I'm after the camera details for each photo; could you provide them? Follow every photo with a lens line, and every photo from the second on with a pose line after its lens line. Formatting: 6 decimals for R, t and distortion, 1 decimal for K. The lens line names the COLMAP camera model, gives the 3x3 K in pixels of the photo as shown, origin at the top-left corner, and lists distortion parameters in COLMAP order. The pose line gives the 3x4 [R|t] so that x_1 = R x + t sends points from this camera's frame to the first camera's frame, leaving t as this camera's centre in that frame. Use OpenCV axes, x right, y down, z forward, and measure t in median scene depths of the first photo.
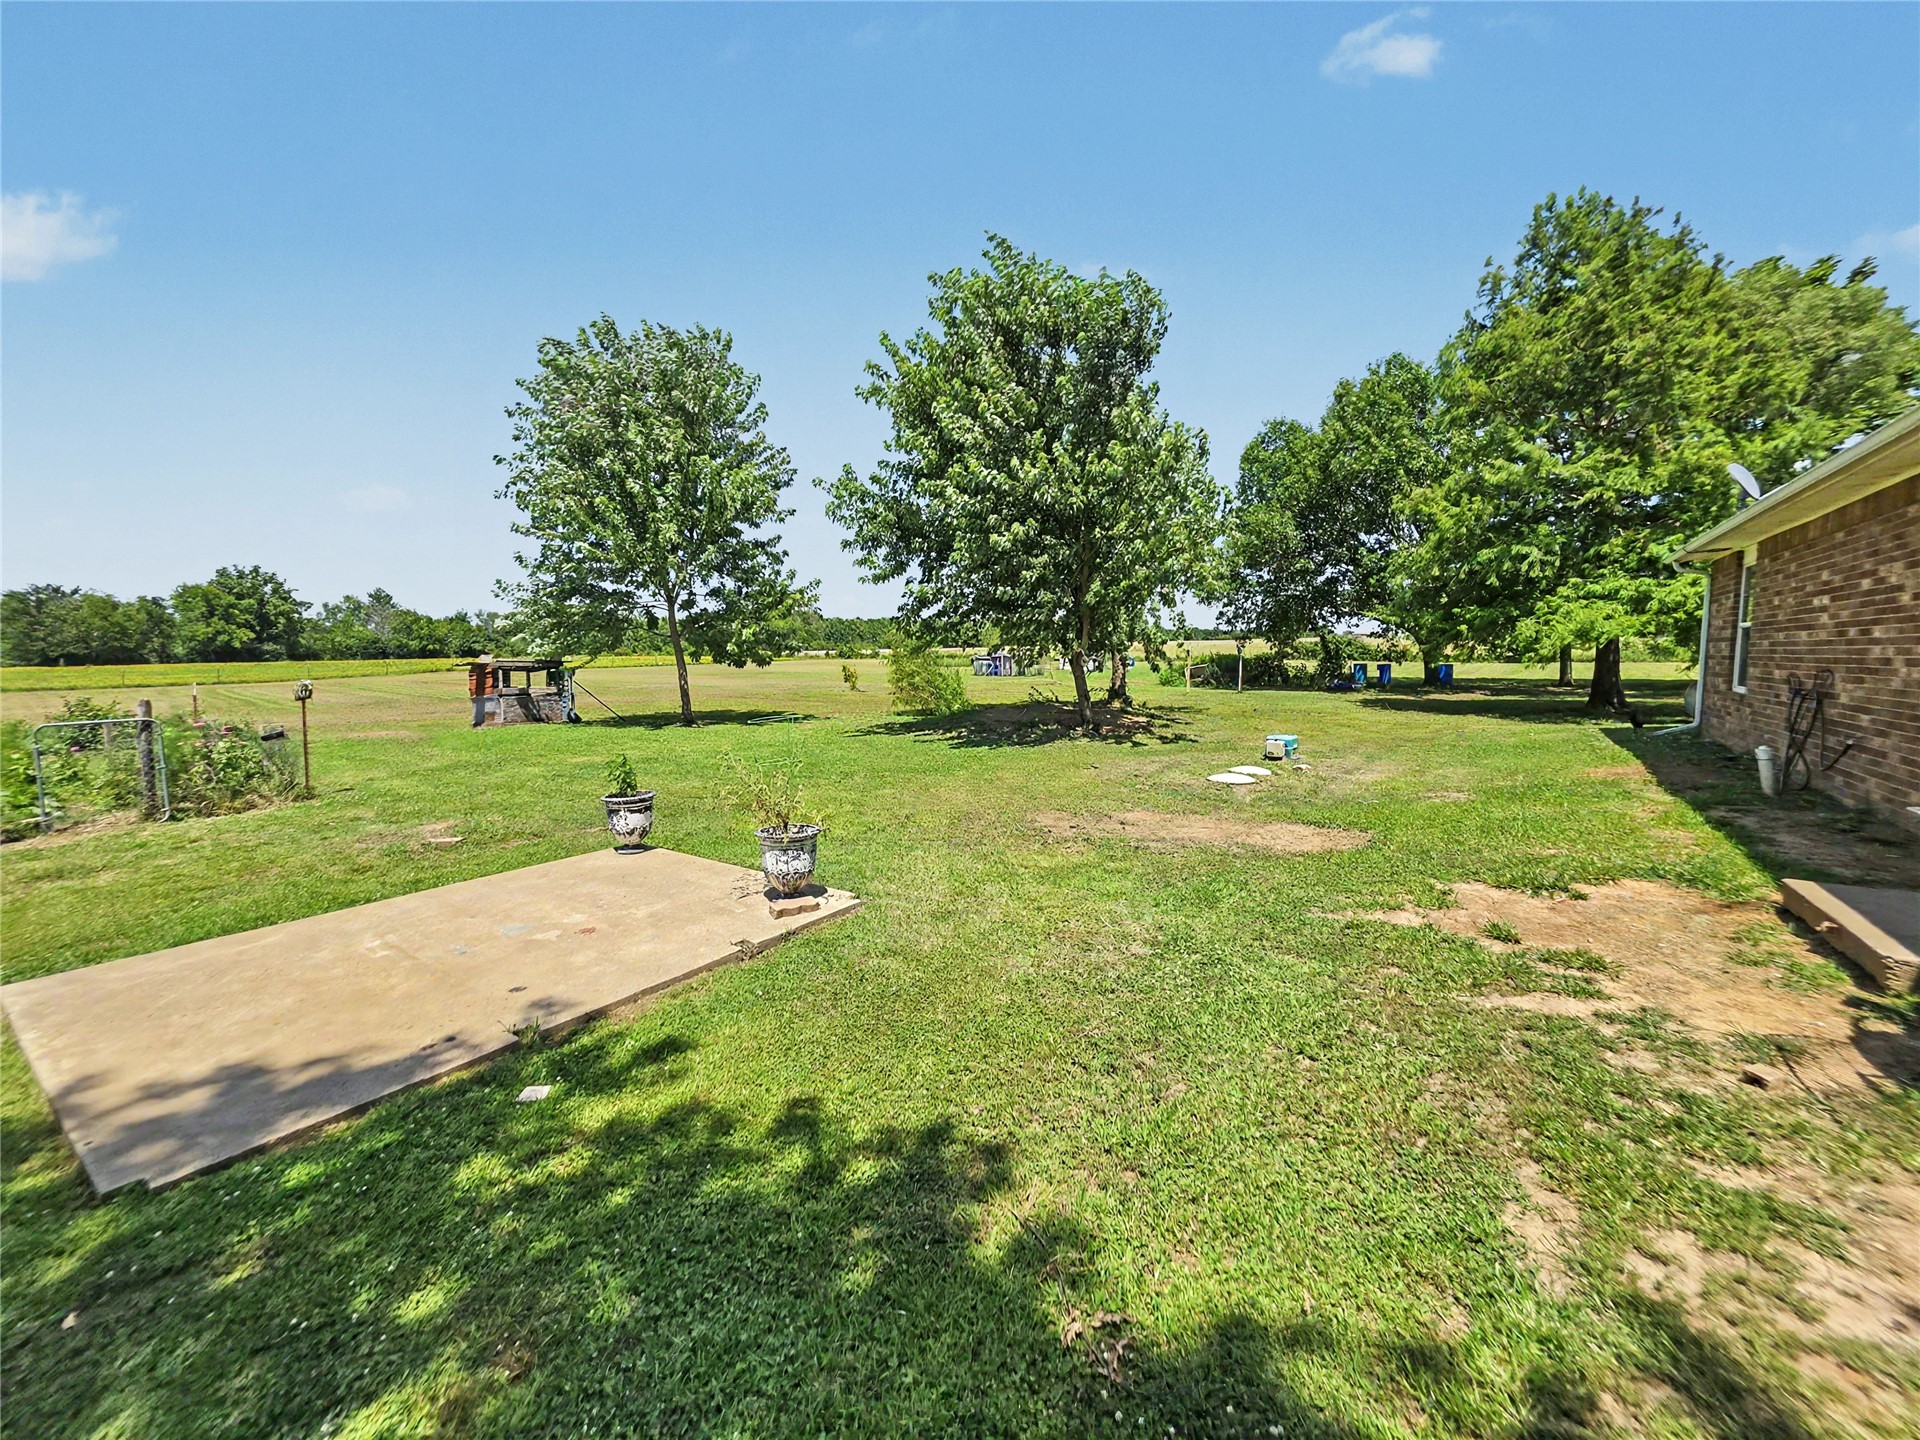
lens RADIAL K [[776.9, 0, 956.3], [0, 776.9, 713.2], [0, 0, 1]] dist [-0.003370, 0.000163]
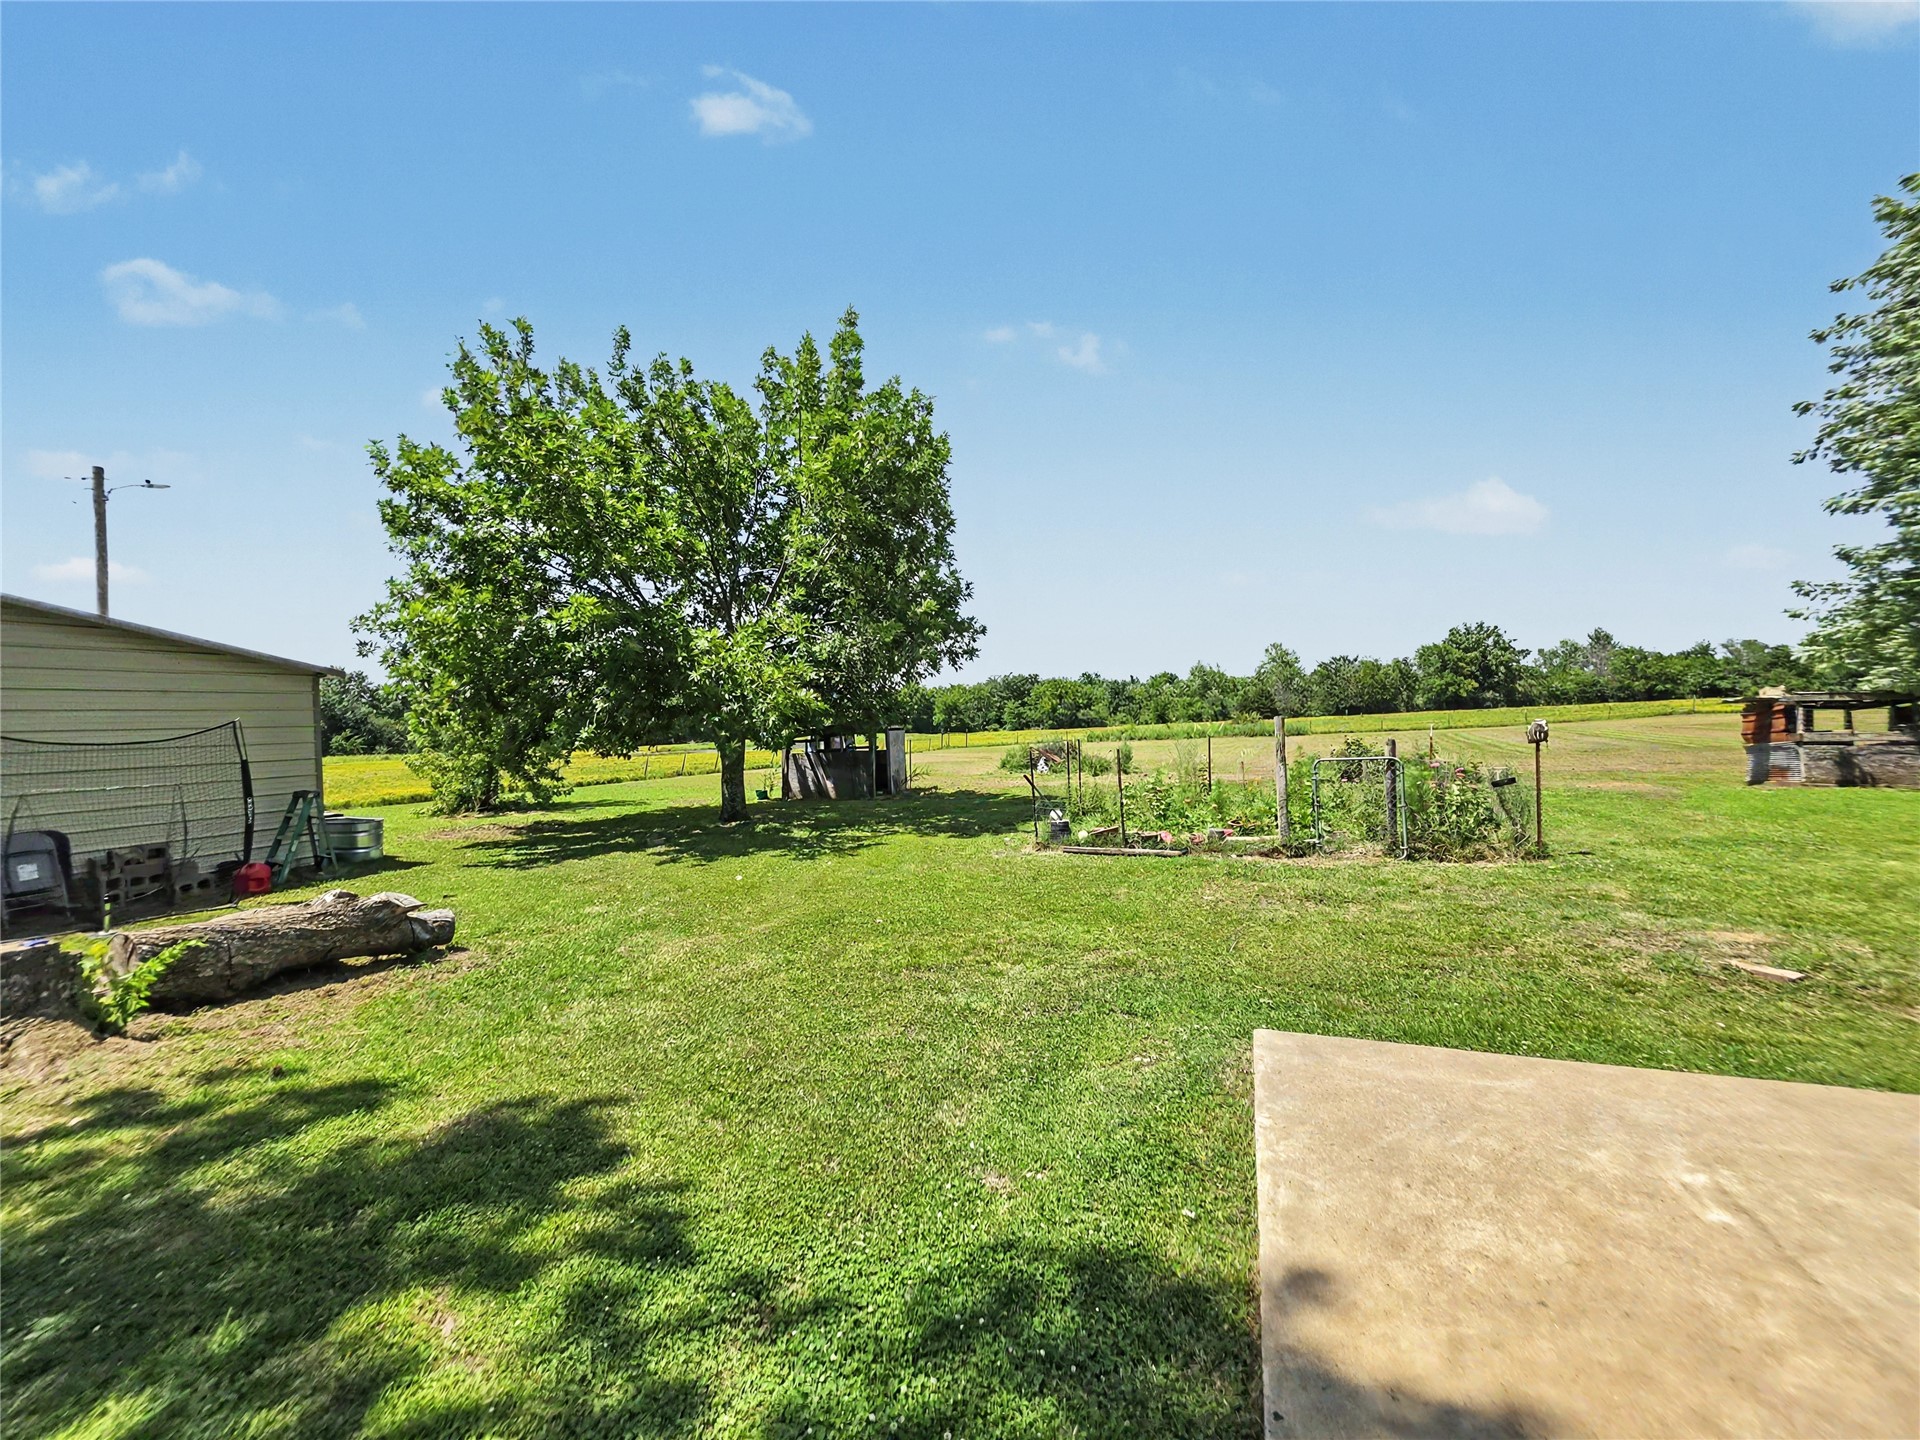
lens RADIAL K [[767.2, 0, 946.6], [0, 767.2, 713.7], [0, 0, 1]] dist [-0.002875, 0.000178]
pose [[0.228743, -0.016643, -0.973345, -0.077558], [-0.040726, 0.998815, -0.026649, 0.000246], [0.972635, 0.045737, 0.227794, 0.078247]]
